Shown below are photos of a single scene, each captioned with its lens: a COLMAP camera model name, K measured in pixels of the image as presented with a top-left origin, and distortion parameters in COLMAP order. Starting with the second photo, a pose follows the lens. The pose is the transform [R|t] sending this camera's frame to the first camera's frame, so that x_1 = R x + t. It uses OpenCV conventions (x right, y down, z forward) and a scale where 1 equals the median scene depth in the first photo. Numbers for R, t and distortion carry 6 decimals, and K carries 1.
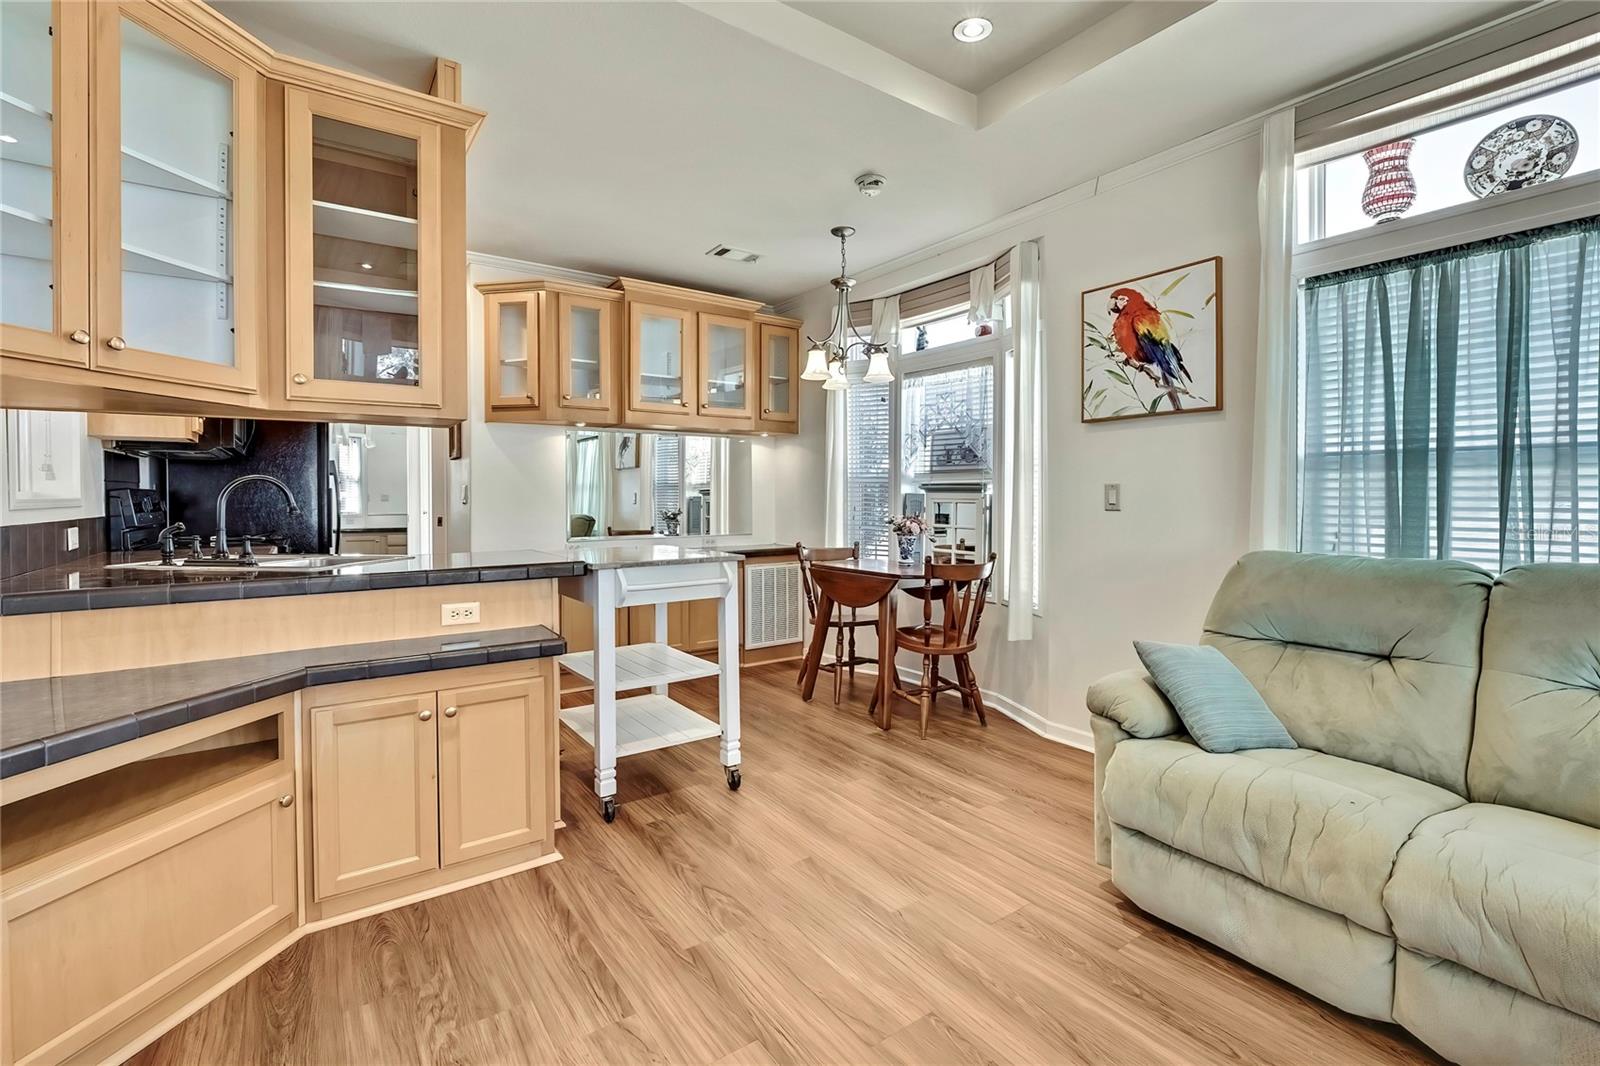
lens RADIAL K [[705.0, 0, 796.2], [0, 705.0, 511.6], [0, 0, 1]] dist [-0.009456, -0.000163]
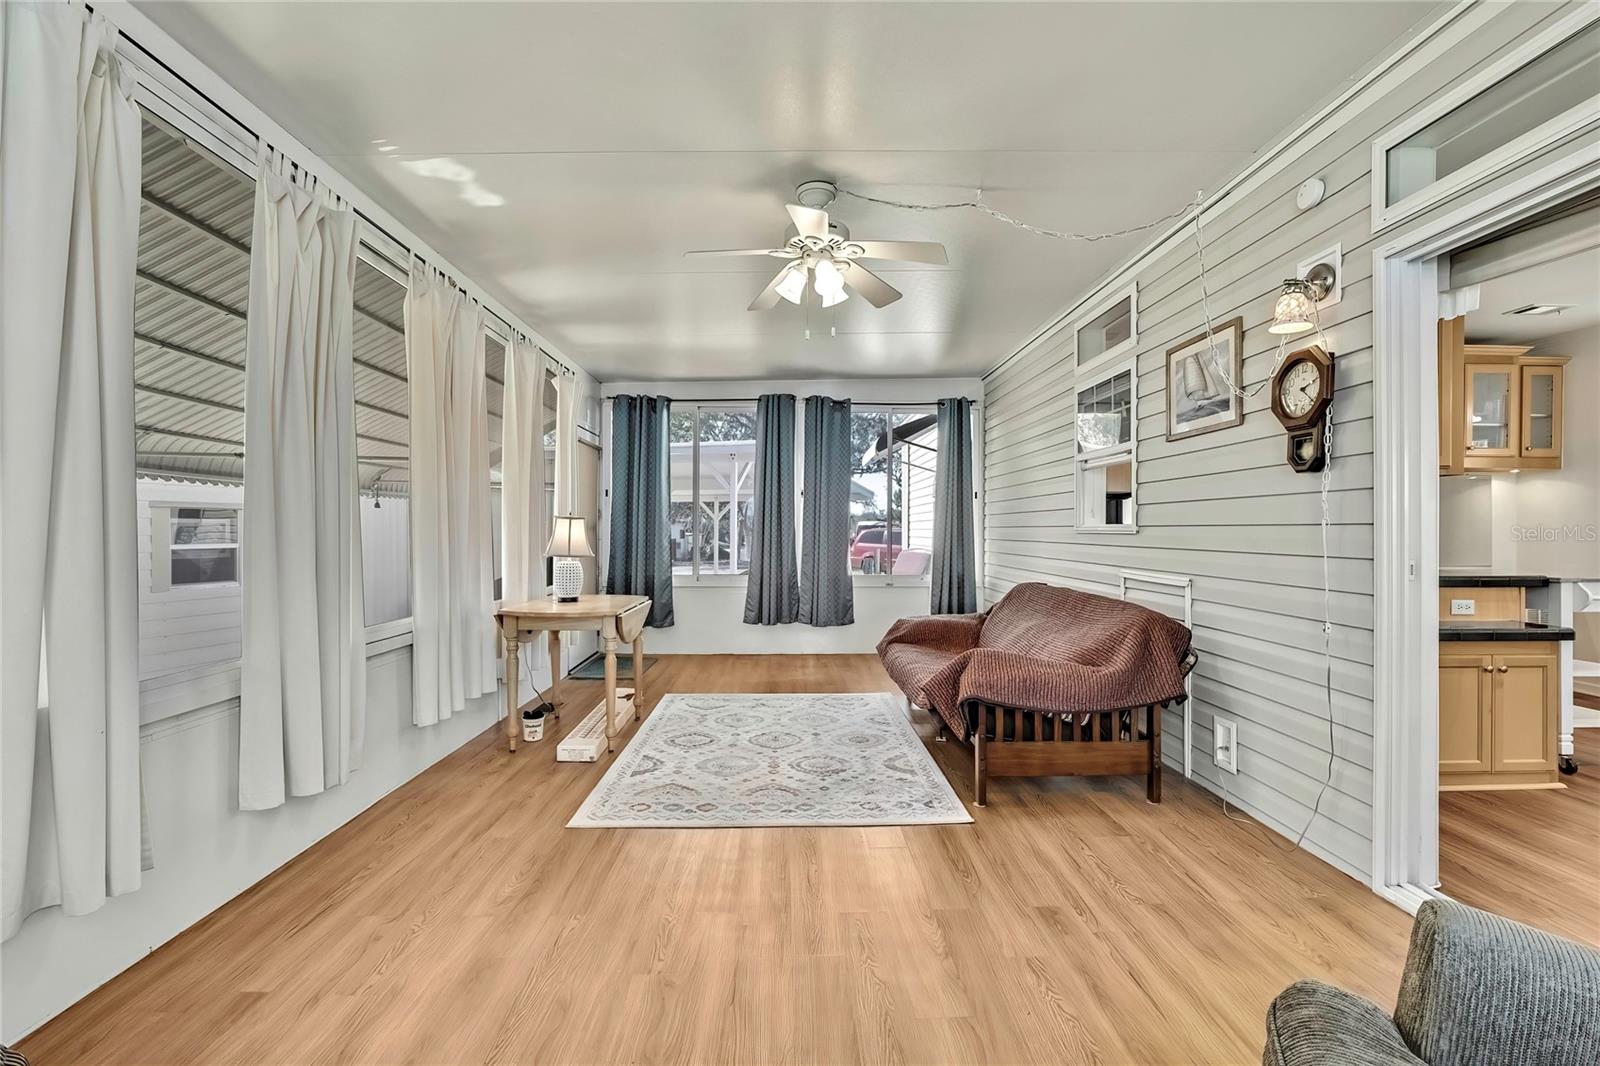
lens RADIAL K [[682.8, 0, 800.0], [0, 682.8, 533.0], [0, 0, 1]] dist [-0.004432, -0.000358]
pose [[0.832754, 0.003791, -0.553630, -0.616928], [-0.015000, 0.999764, -0.015716, 0.024048], [0.553440, 0.021392, 0.832614, -0.697452]]
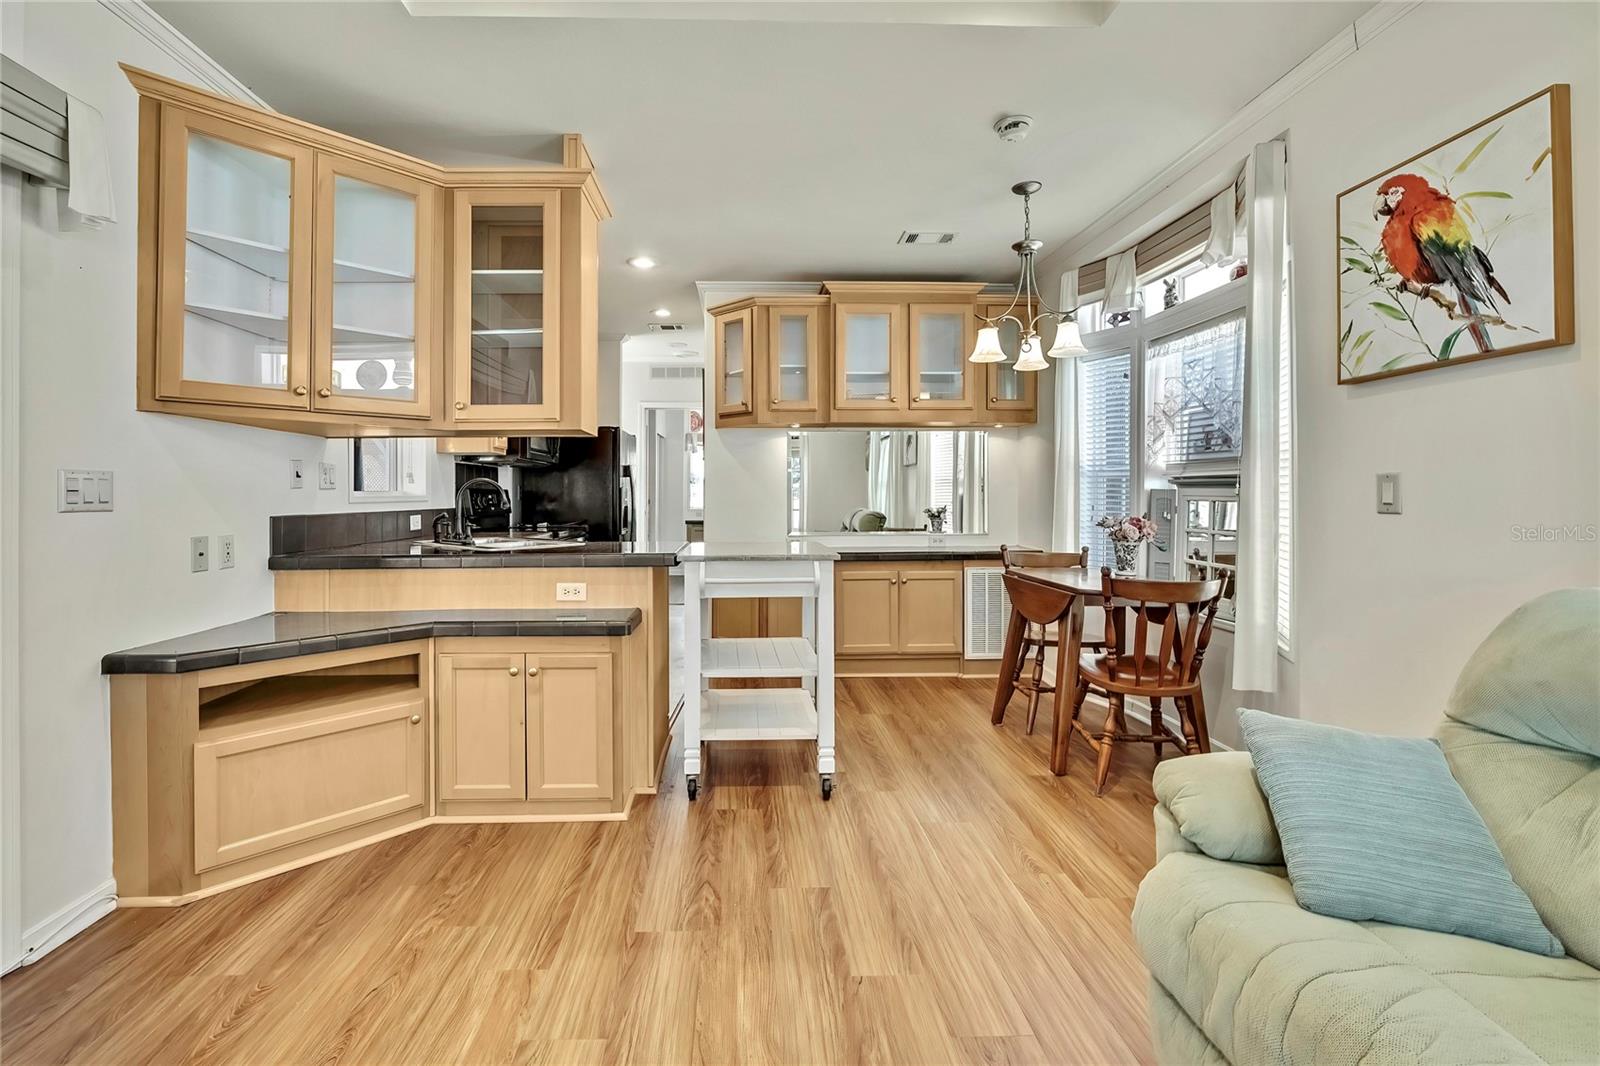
lens RADIAL K [[692.9, 0, 761.0], [0, 692.9, 498.4], [0, 0, 1]] dist [-0.011125, 0.000318]
pose [[0.835356, 0.002240, -0.549705, 0.319174], [-0.010430, 0.999876, -0.011775, -0.002150], [0.549611, 0.015570, 0.835276, 0.141603]]
